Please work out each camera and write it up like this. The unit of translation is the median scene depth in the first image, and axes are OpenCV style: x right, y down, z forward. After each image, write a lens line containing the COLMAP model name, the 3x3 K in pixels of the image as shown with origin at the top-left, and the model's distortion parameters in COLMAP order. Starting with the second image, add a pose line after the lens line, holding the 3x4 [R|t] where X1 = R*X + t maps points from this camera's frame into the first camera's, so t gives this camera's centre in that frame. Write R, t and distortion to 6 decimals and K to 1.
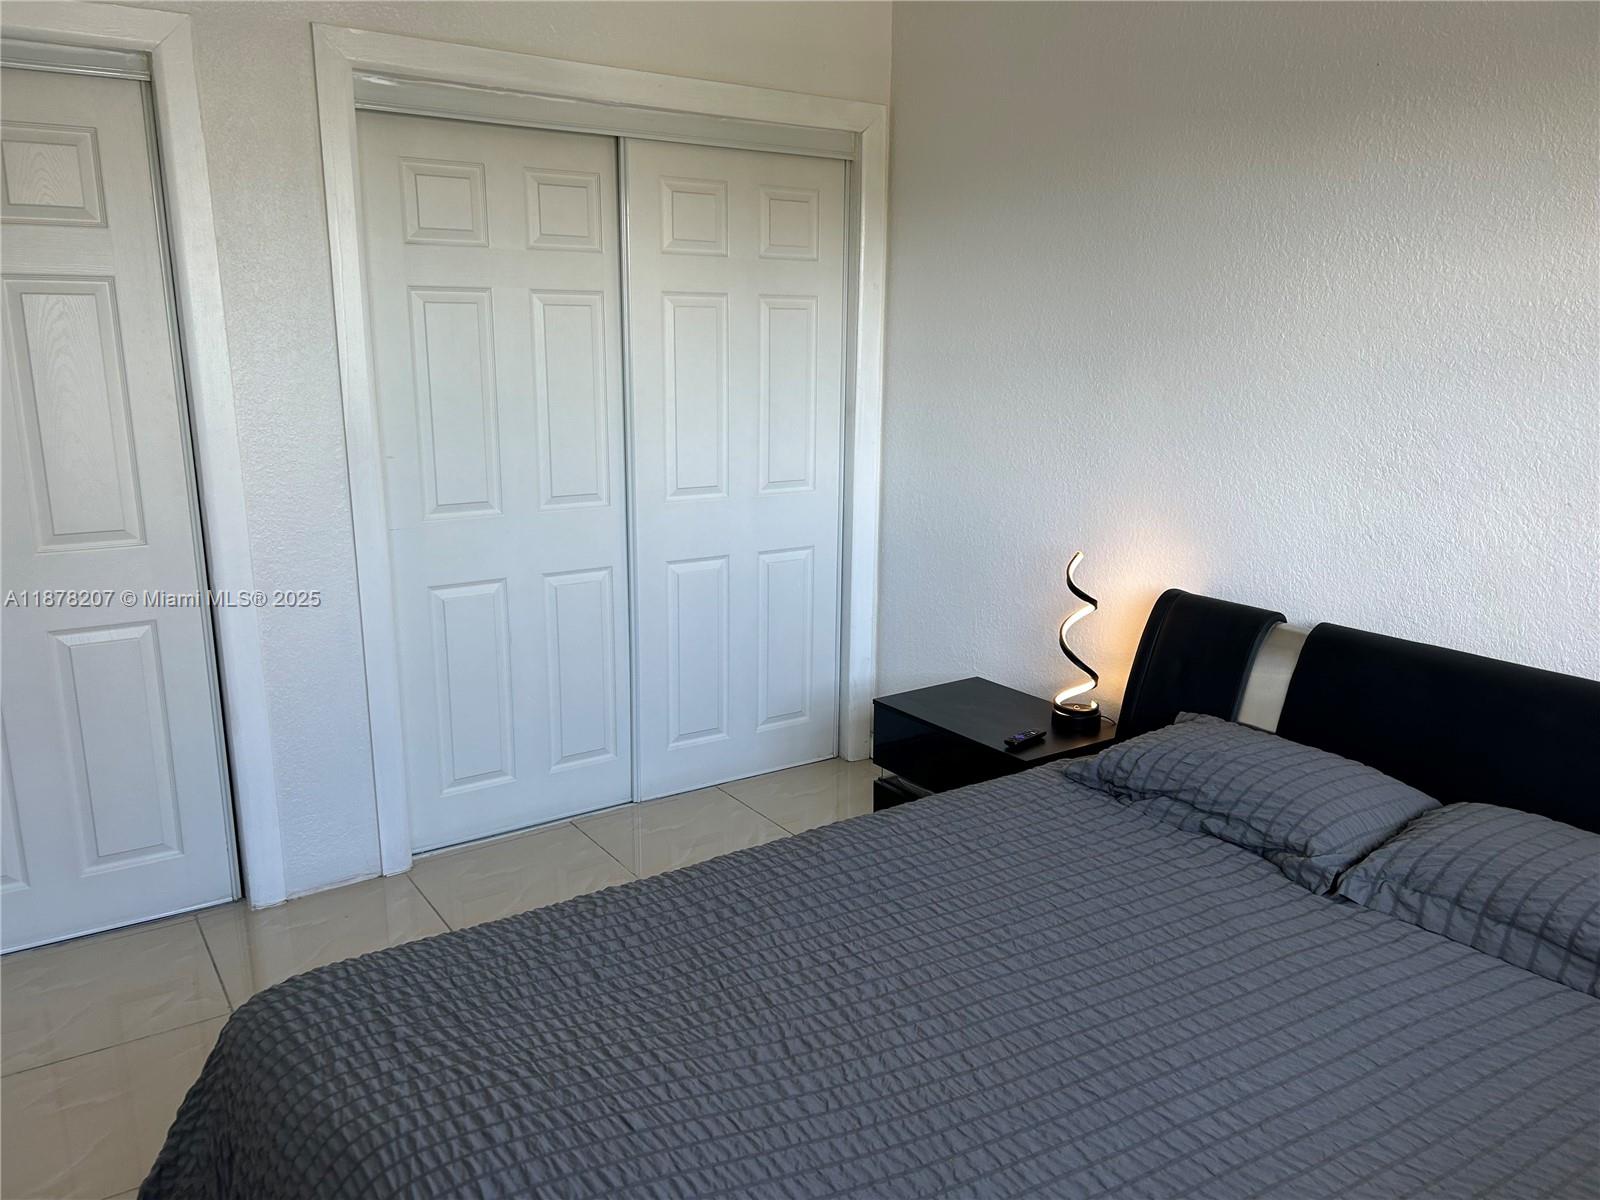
lens RADIAL K [[1202.1, 0, 795.0], [0, 1202.1, 608.9], [0, 0, 1]] dist [0.066150, -0.079673]
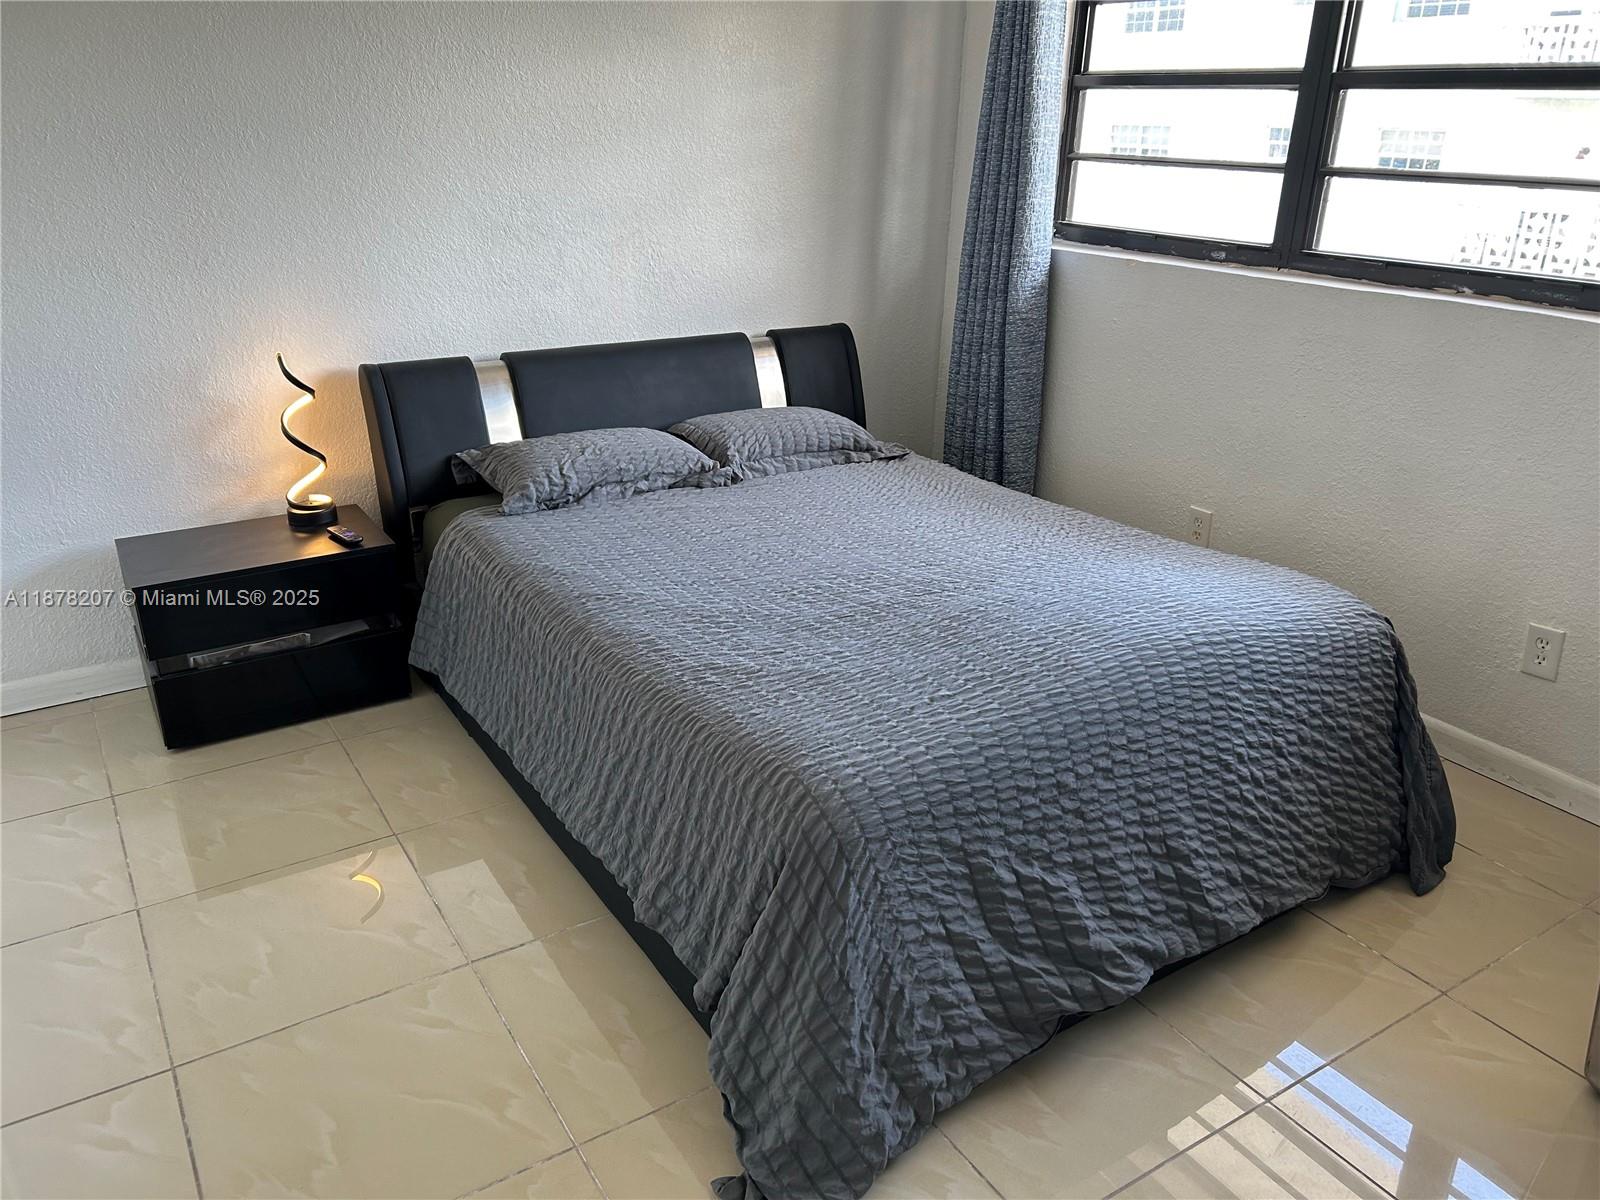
lens RADIAL K [[1202.1, 0, 795.0], [0, 1202.1, 608.9], [0, 0, 1]] dist [0.066150, -0.079673]
pose [[0.015653, -0.404939, 0.914210, -1.081834], [0.191113, 0.898677, 0.394786, -0.238581], [-0.981443, 0.168538, 0.091456, 0.703406]]
